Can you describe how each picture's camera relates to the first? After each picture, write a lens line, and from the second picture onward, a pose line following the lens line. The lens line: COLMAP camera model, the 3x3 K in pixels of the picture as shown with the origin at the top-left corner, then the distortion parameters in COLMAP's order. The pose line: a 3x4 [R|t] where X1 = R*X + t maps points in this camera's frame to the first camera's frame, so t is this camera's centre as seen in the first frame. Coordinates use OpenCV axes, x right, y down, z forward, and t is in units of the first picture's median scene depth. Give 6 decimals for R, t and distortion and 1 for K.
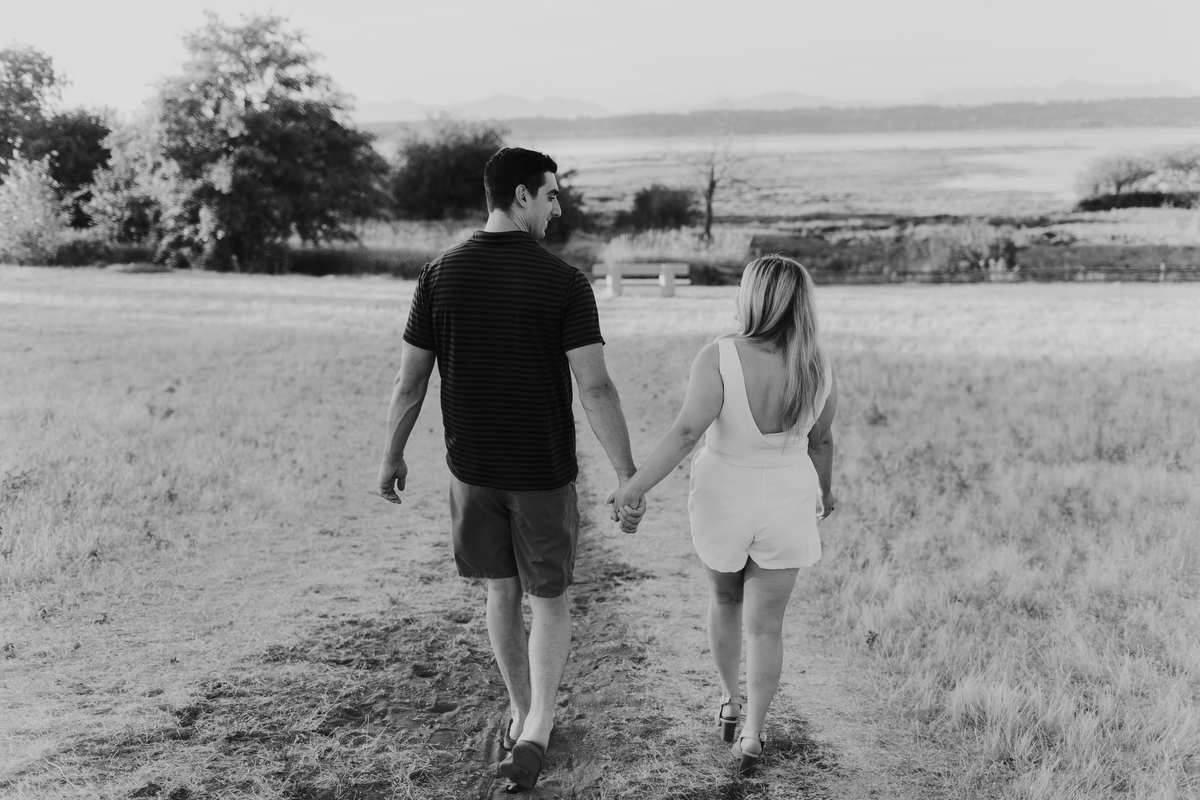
lens RADIAL K [[1178.7, 0, 597.2], [0, 1178.7, 377.1], [0, 0, 1]] dist [0.012042, 0.018483]
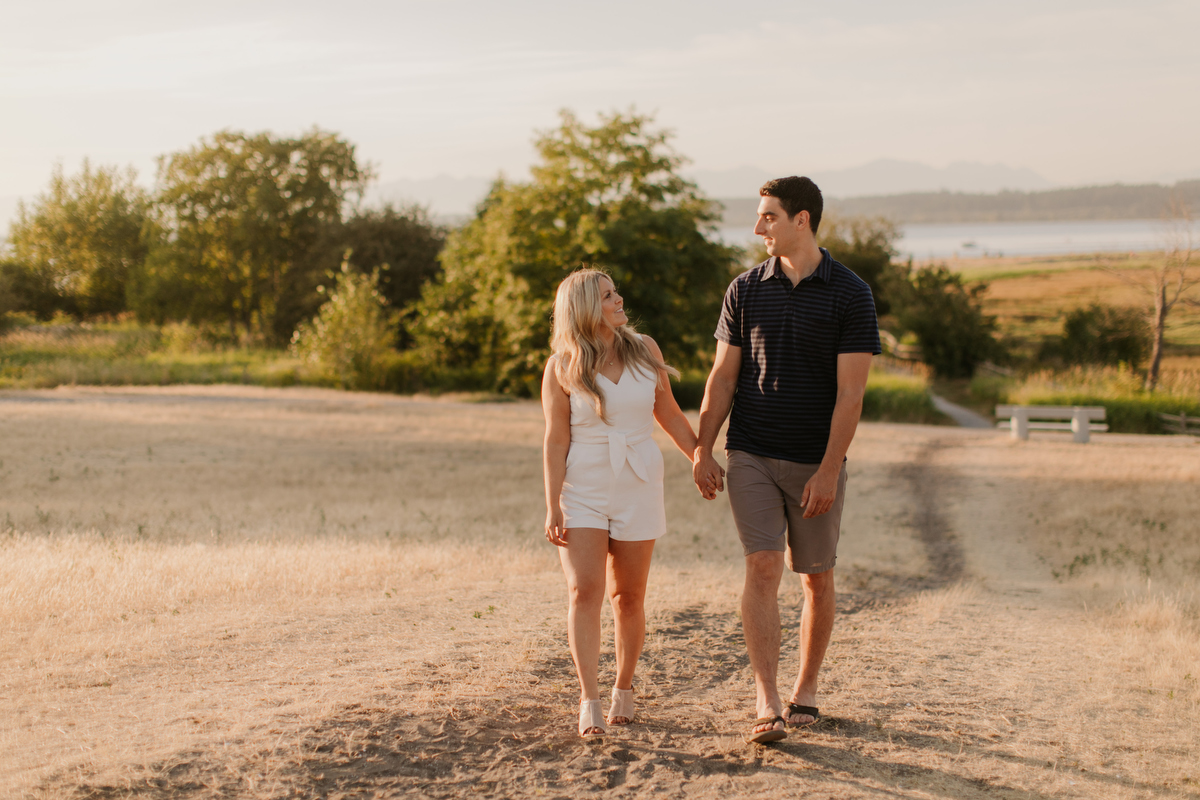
lens RADIAL K [[1761.8, 0, 600.0], [0, 1761.8, 400.0], [0, 0, 1]] dist [0.046078, 0.026762]
pose [[0.971730, 0.024923, -0.234774, 0.012593], [-0.047588, 0.994679, -0.091371, 0.025054], [0.231248, 0.099960, 0.967746, -0.247928]]
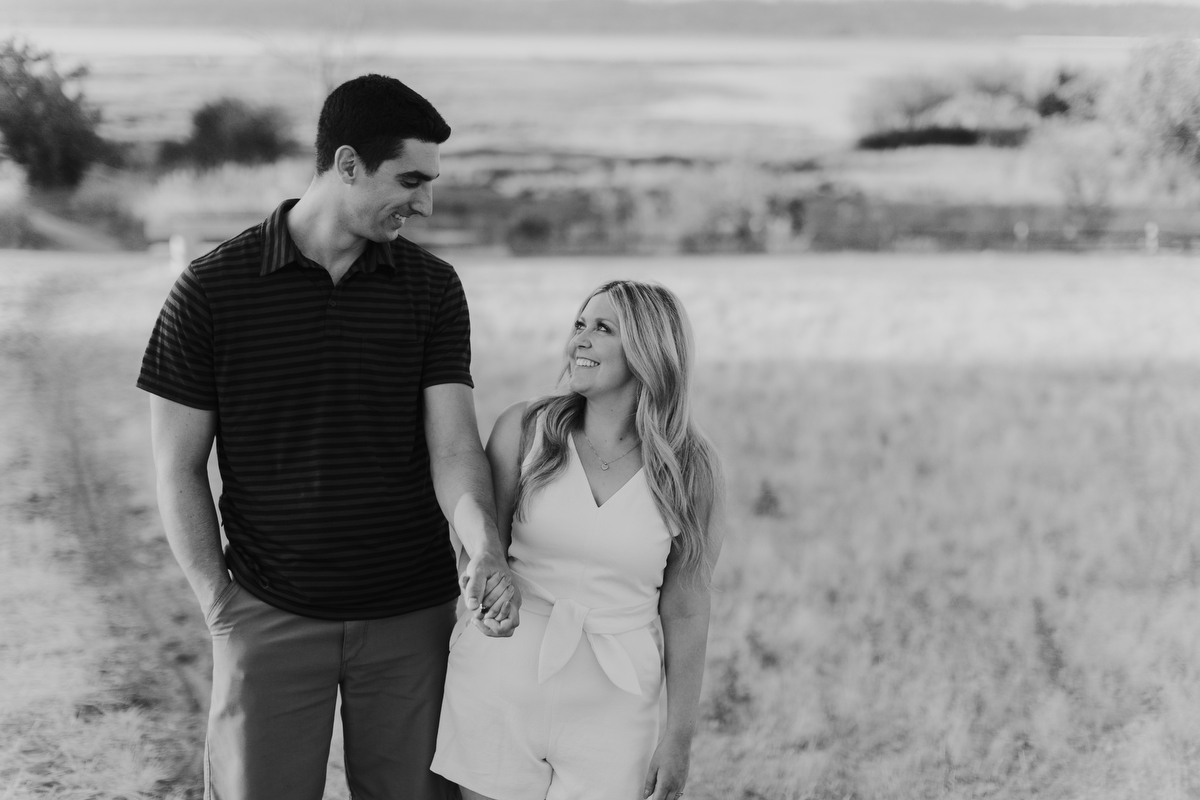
lens RADIAL K [[1813.0, 0, 560.0], [0, 1813.0, 397.2], [0, 0, 1]] dist [0.036785, -0.030891]
pose [[0.970976, -0.016299, 0.238620, -0.012846], [0.017182, 0.999851, -0.001623, -0.003596], [-0.238558, 0.005676, 0.971112, 0.069298]]
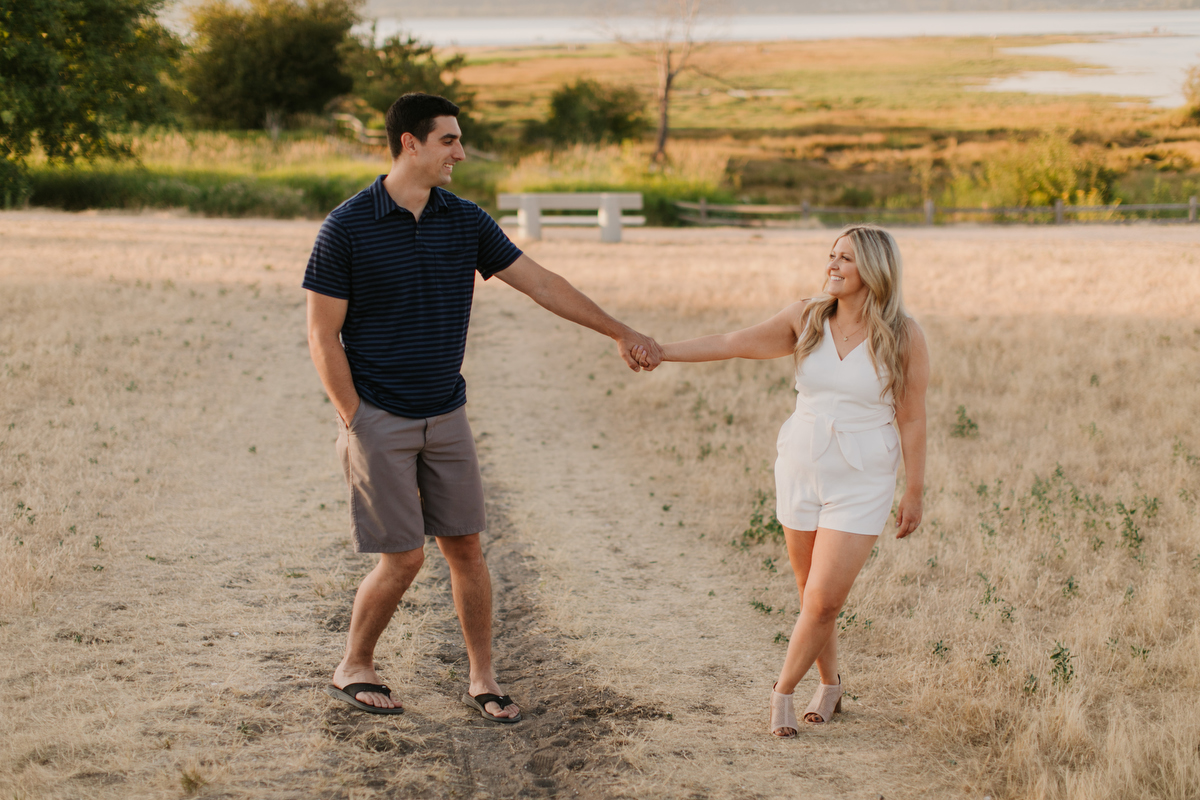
lens RADIAL K [[1707.8, 0, 585.9], [0, 1707.8, 399.9], [0, 0, 1]] dist [0.022553, 0.002143]
pose [[0.998456, -0.003617, 0.055433, -0.004679], [0.002521, 0.999800, 0.019826, 0.000648], [-0.055493, -0.019656, 0.998266, 0.028209]]
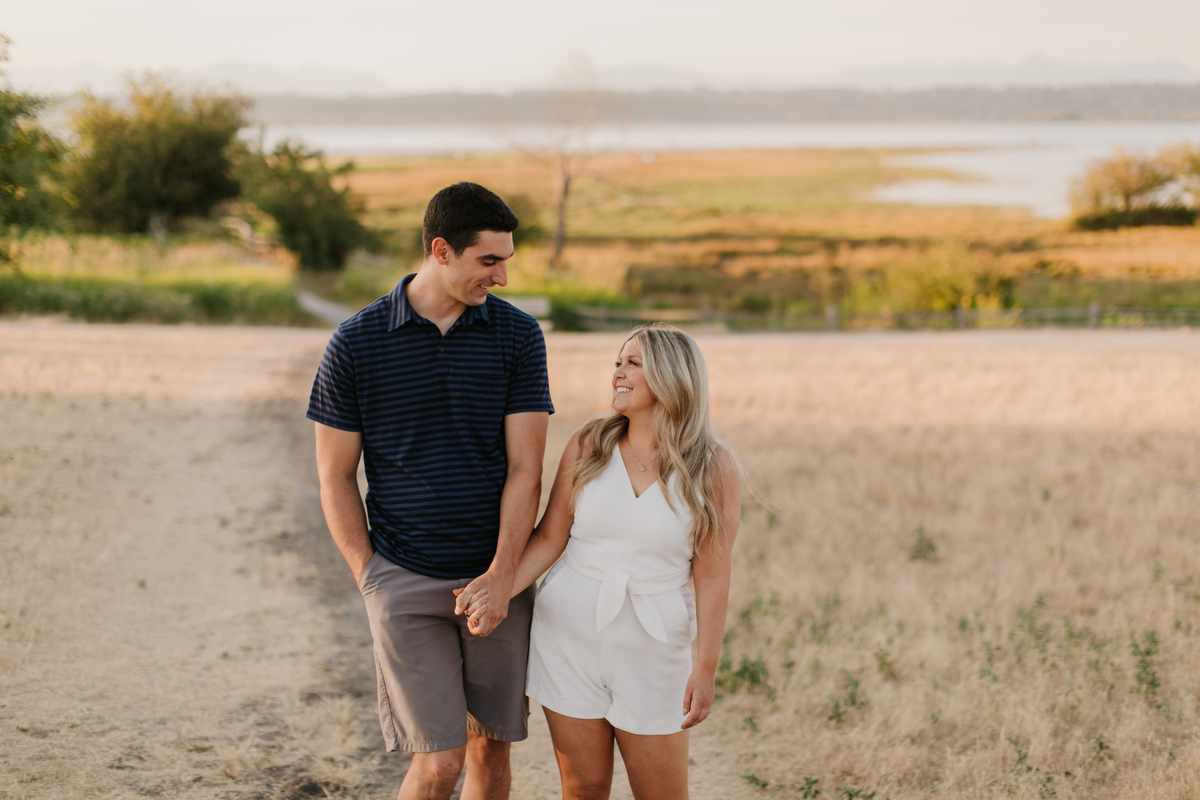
lens RADIAL K [[1714.2, 0, 575.1], [0, 1714.2, 399.1], [0, 0, 1]] dist [0.041273, -0.051762]
pose [[0.993393, -0.004135, 0.114686, -0.009002], [0.009072, 0.999053, -0.042560, -0.001241], [-0.114402, 0.043319, 0.992490, 0.050668]]
